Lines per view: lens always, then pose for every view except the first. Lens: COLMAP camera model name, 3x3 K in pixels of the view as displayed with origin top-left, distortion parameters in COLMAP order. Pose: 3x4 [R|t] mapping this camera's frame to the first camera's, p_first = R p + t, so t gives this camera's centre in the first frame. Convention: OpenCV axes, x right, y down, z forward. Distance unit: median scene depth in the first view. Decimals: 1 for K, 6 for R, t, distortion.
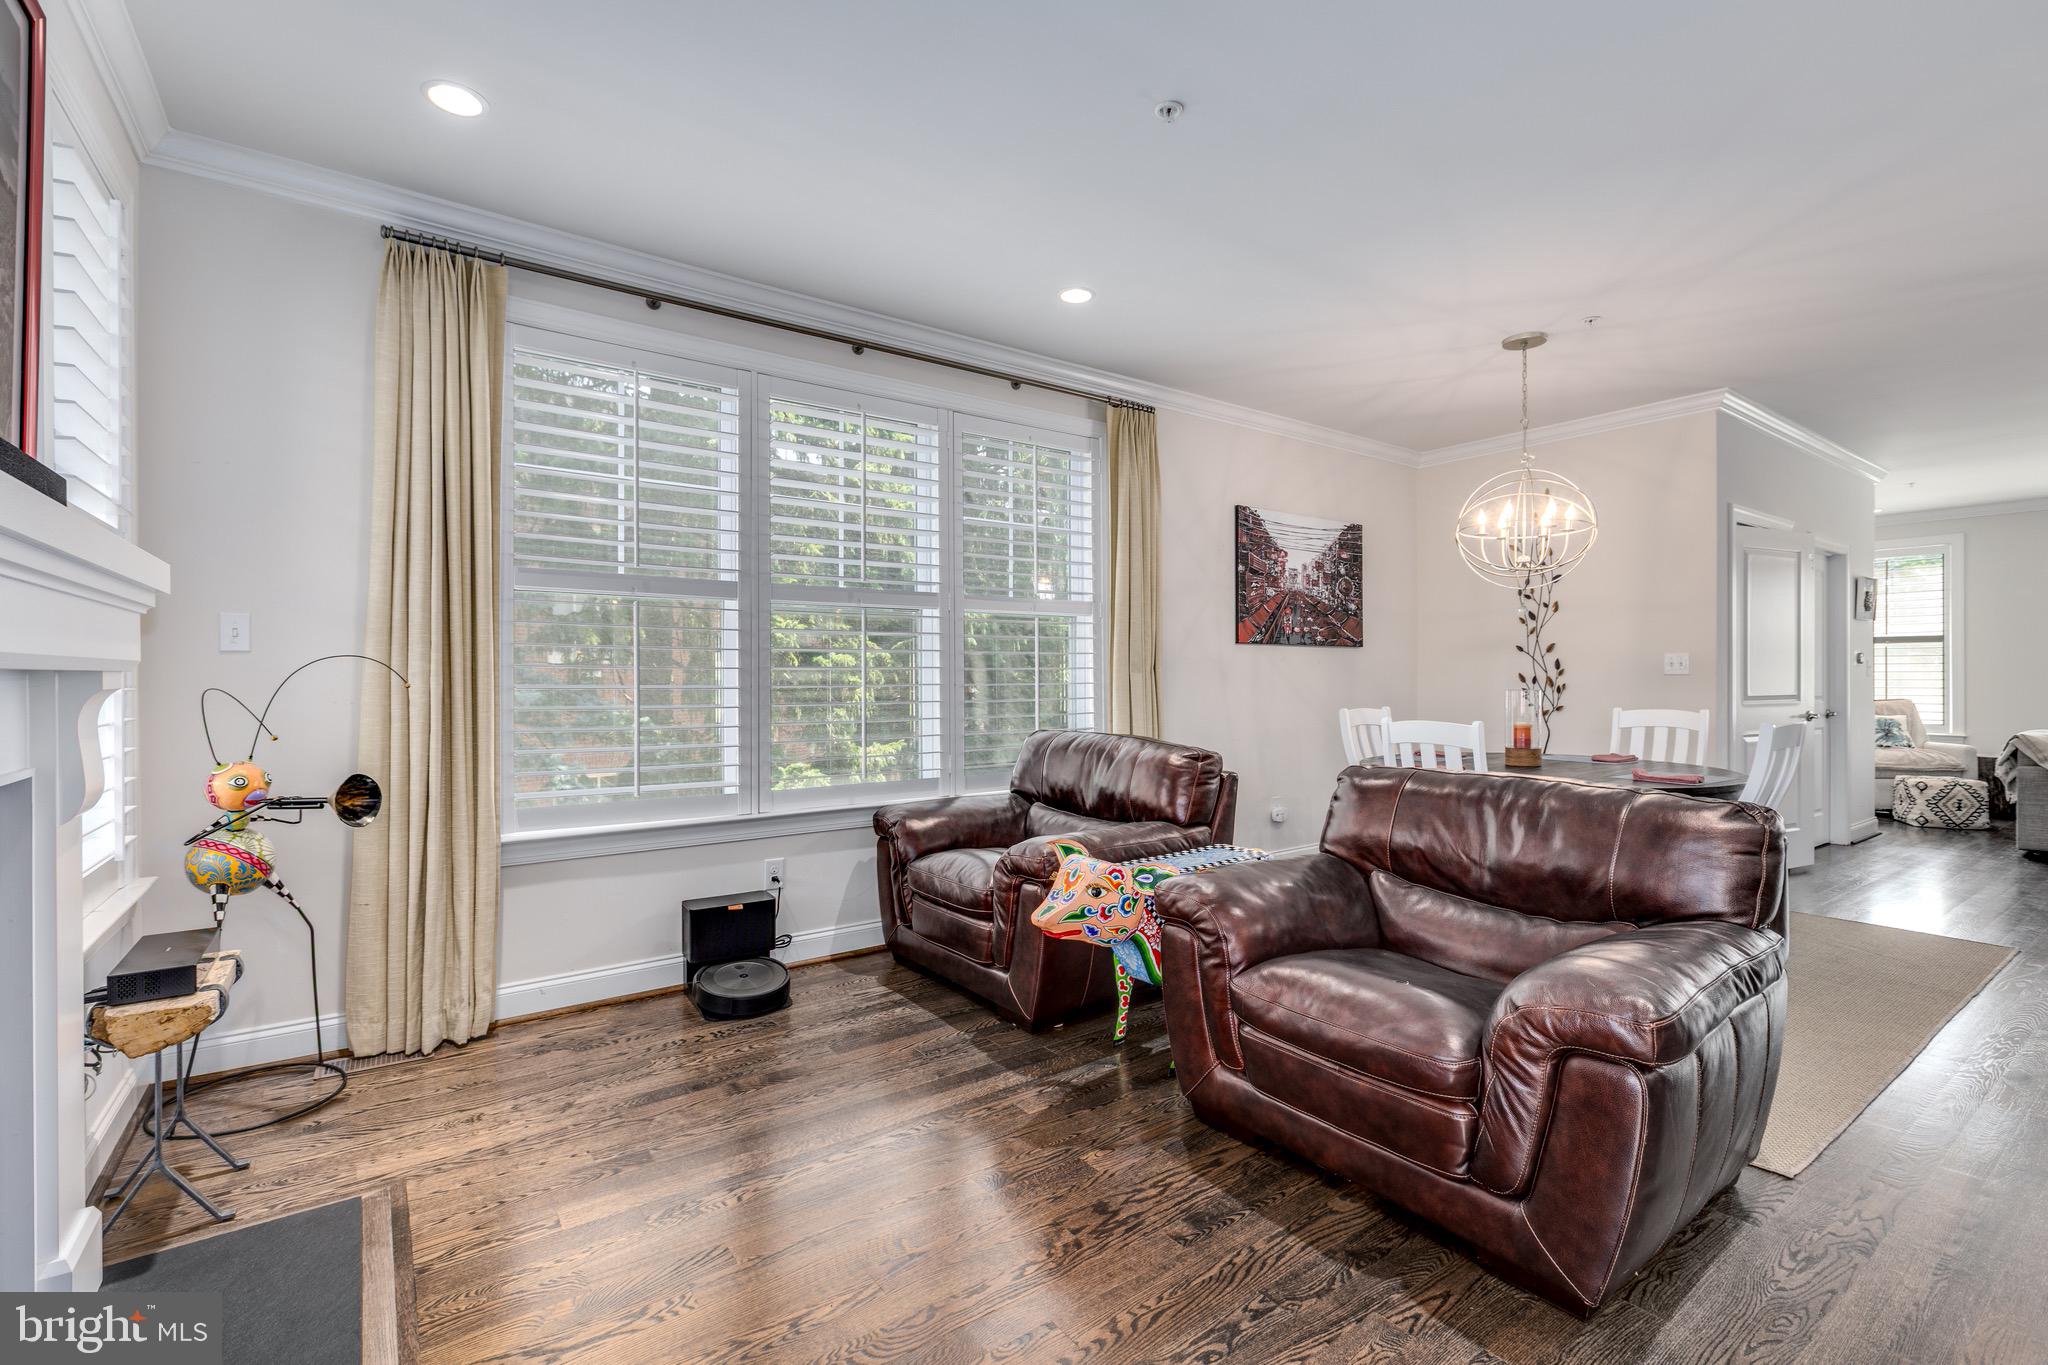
lens RADIAL K [[925.8, 0, 1023.4], [0, 925.8, 671.2], [0, 0, 1]] dist [0.001022, -0.000176]
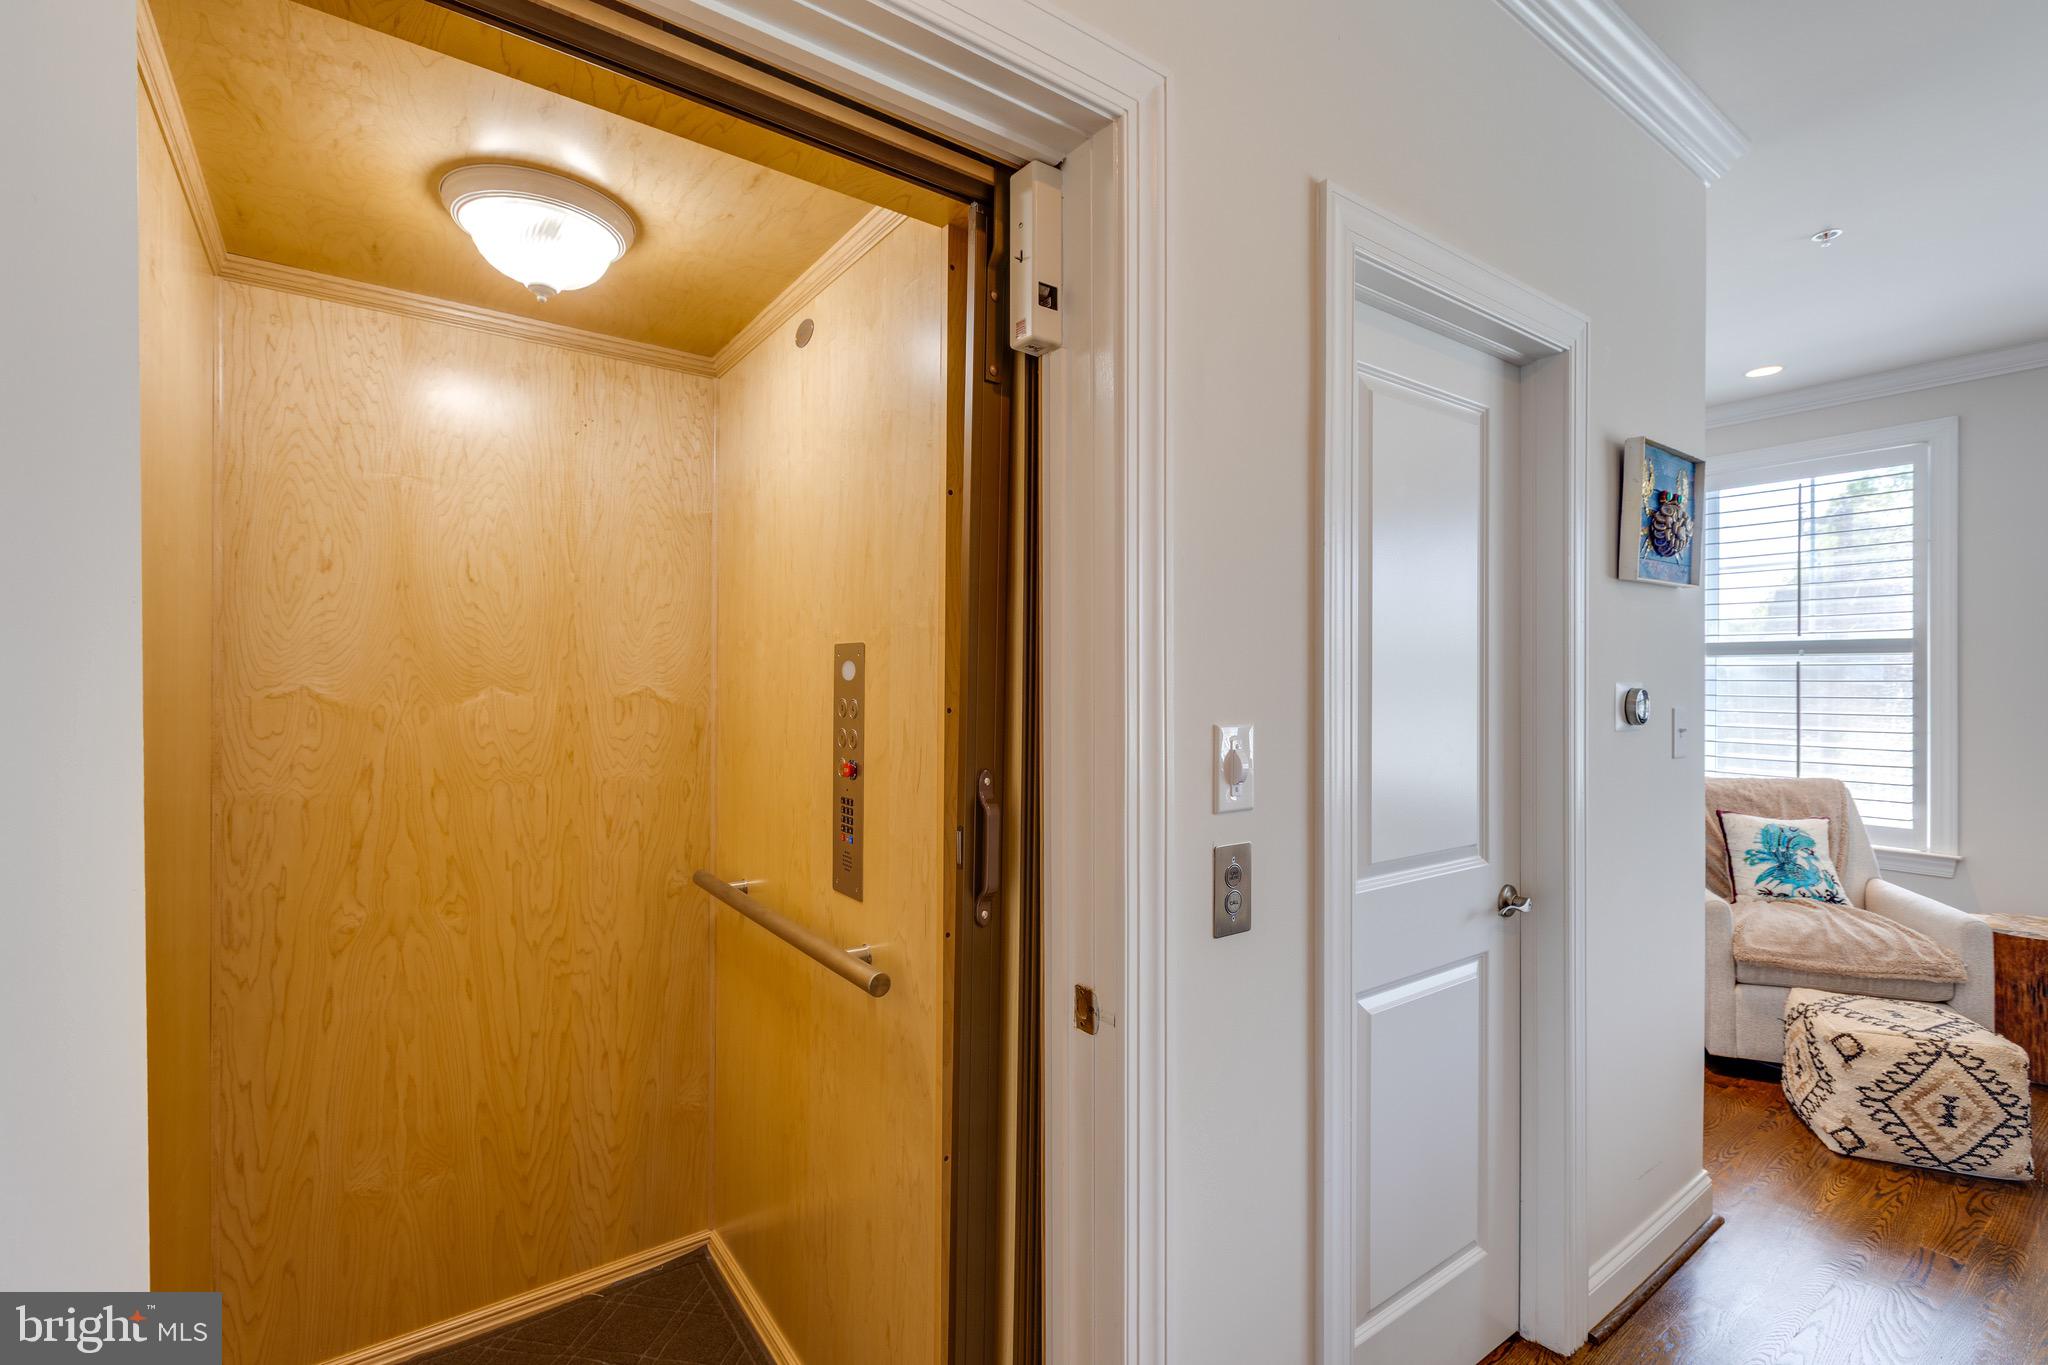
lens RADIAL K [[924.0, 0, 1037.2], [0, 924.0, 685.2], [0, 0, 1]] dist [-0.001732, -0.001080]
pose [[0.999904, -0.001632, 0.013772, 0.760923], [0.001597, 0.999996, 0.002534, -0.023460], [-0.013776, -0.002512, 0.999902, 0.756668]]
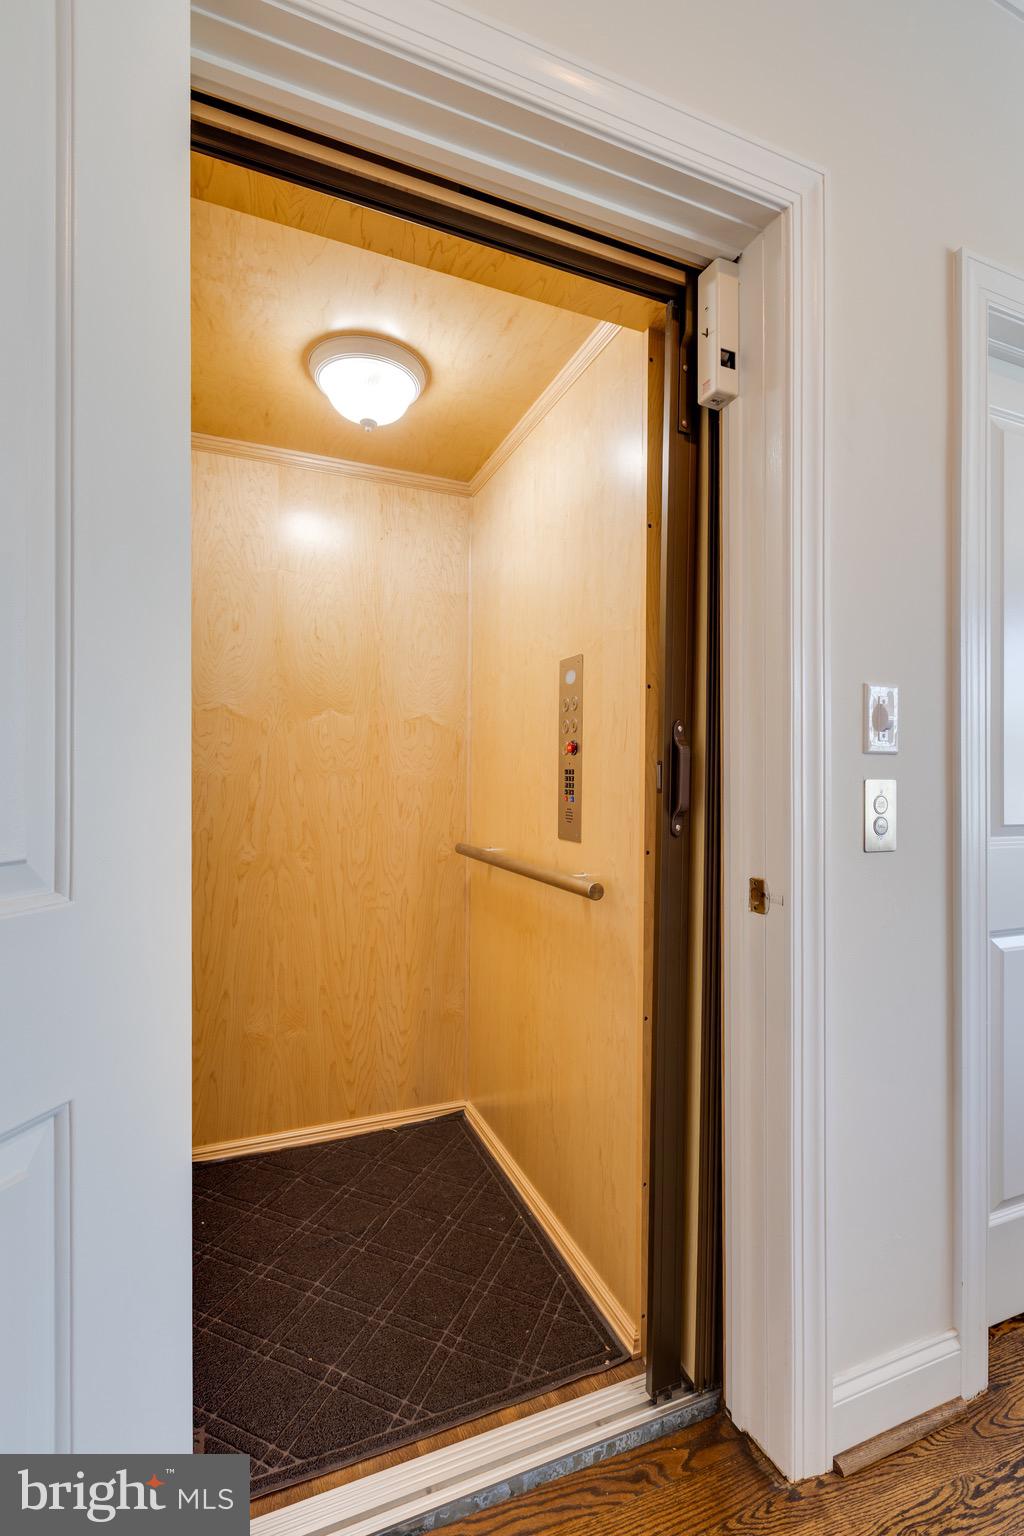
lens RADIAL K [[707.6, 0, 512.0], [0, 707.6, 768.0], [0, 0, 1]] dist [-0.001937, 0.000404]
pose [[0.972022, -0.000793, -0.234889, 0.753809], [-0.000505, 0.999985, -0.005465, 0.009888], [0.234890, 0.005430, 0.972007, 0.746037]]
